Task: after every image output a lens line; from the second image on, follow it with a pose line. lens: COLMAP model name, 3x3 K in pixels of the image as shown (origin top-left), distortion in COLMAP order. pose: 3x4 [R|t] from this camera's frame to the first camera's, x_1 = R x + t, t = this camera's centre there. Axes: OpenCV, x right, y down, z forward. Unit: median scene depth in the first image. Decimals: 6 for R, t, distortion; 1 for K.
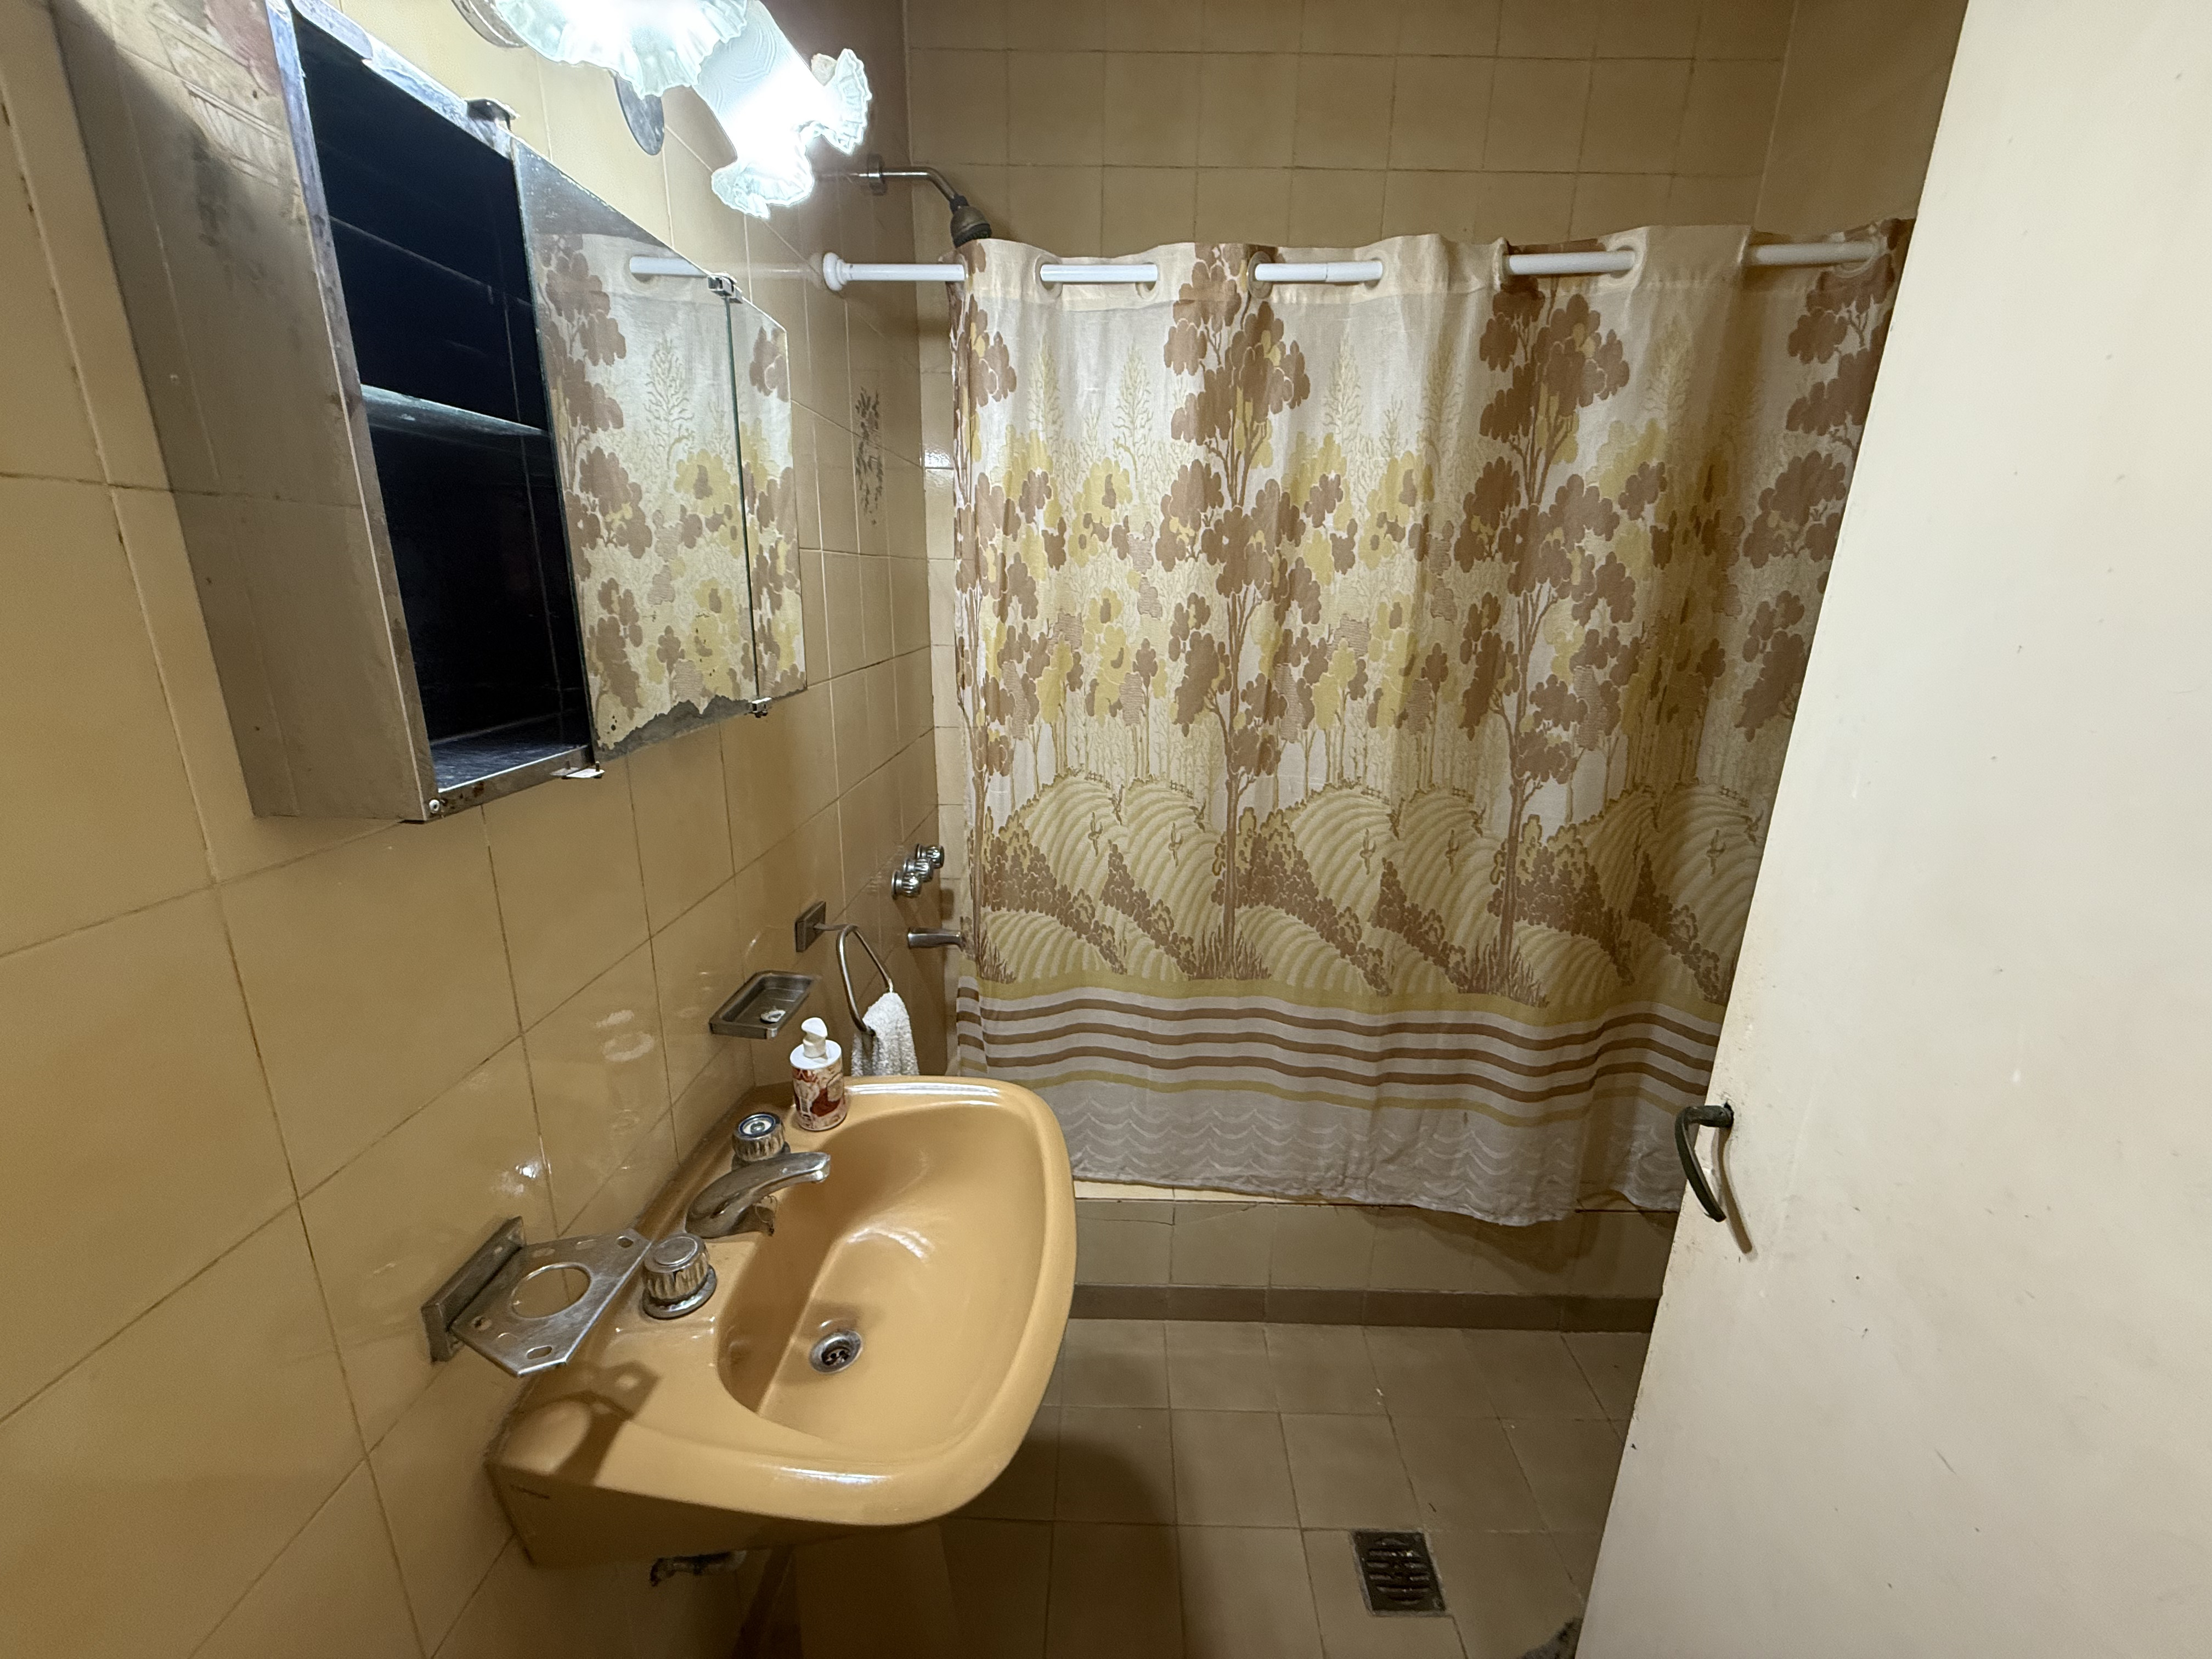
lens RADIAL K [[881.0, 0, 1100.2], [0, 881.0, 829.6], [0, 0, 1]] dist [-0.001376, 0.000030]
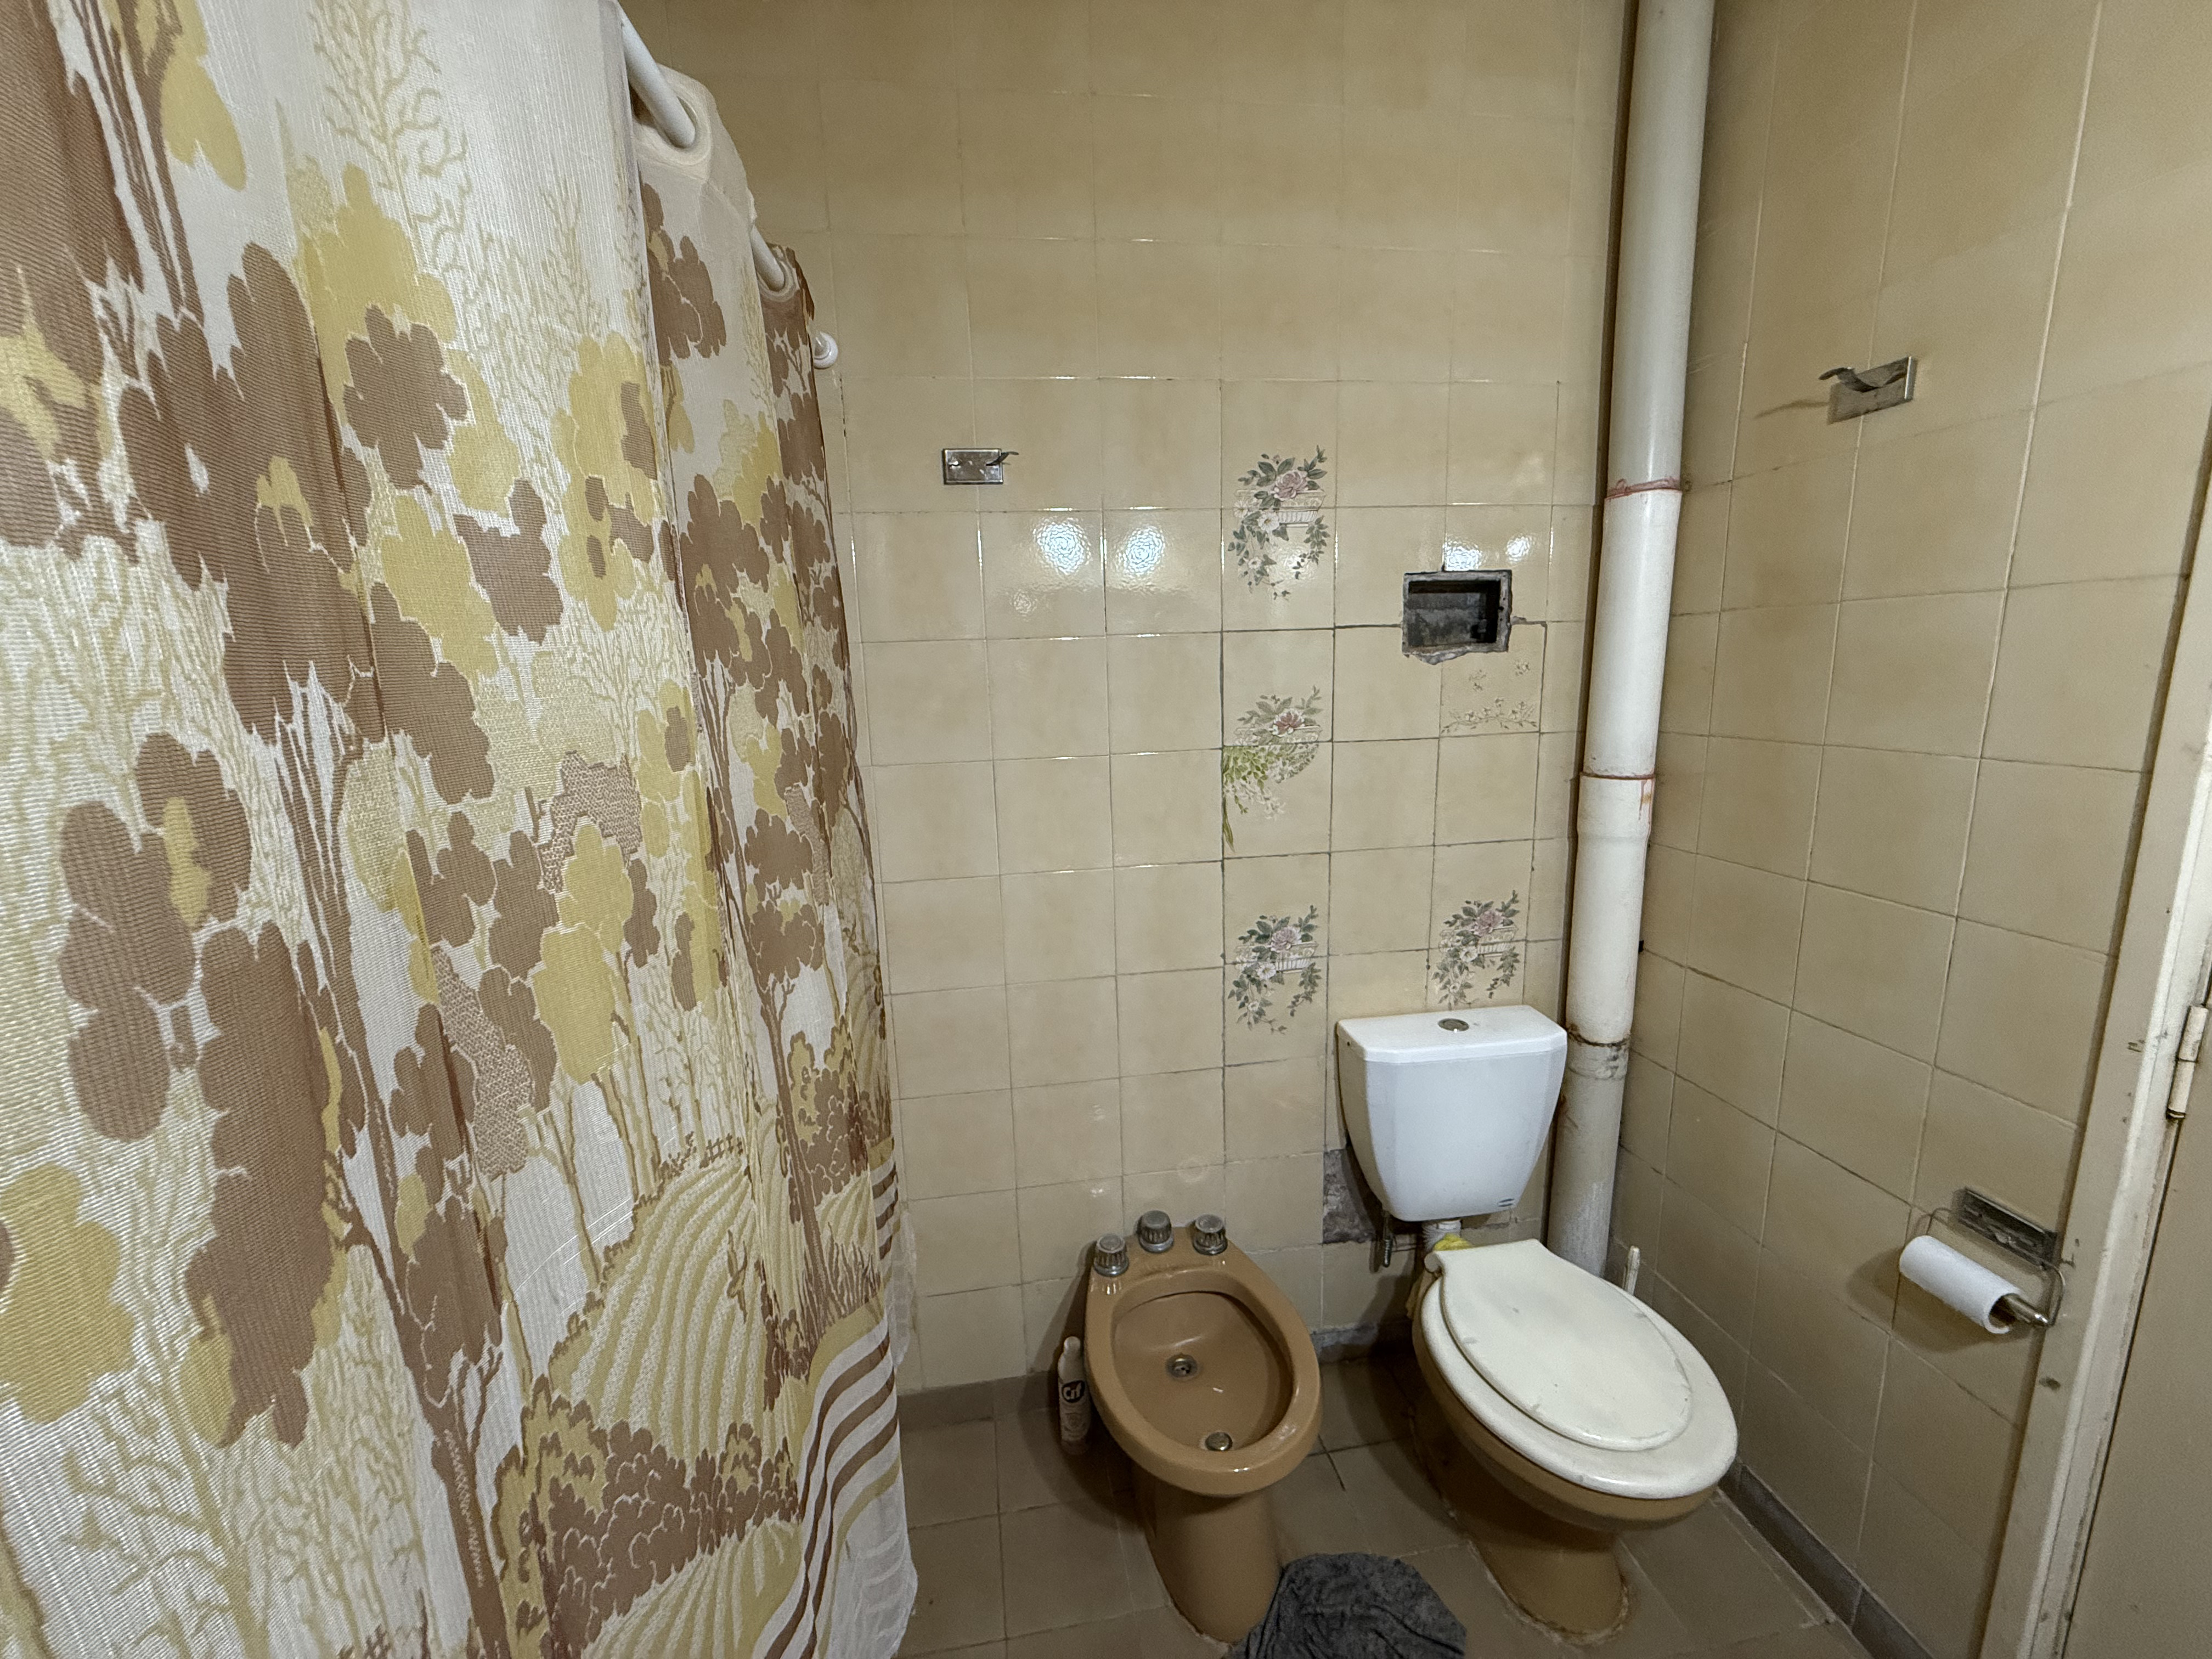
lens RADIAL K [[881.0, 0, 1098.5], [0, 881.0, 831.5], [0, 0, 1]] dist [-0.001376, 0.000030]
pose [[-0.163886, -0.197873, 0.966430, -0.100001], [0.311120, 0.919310, 0.240984, -0.232964], [-0.936133, 0.340170, -0.089100, 0.839010]]
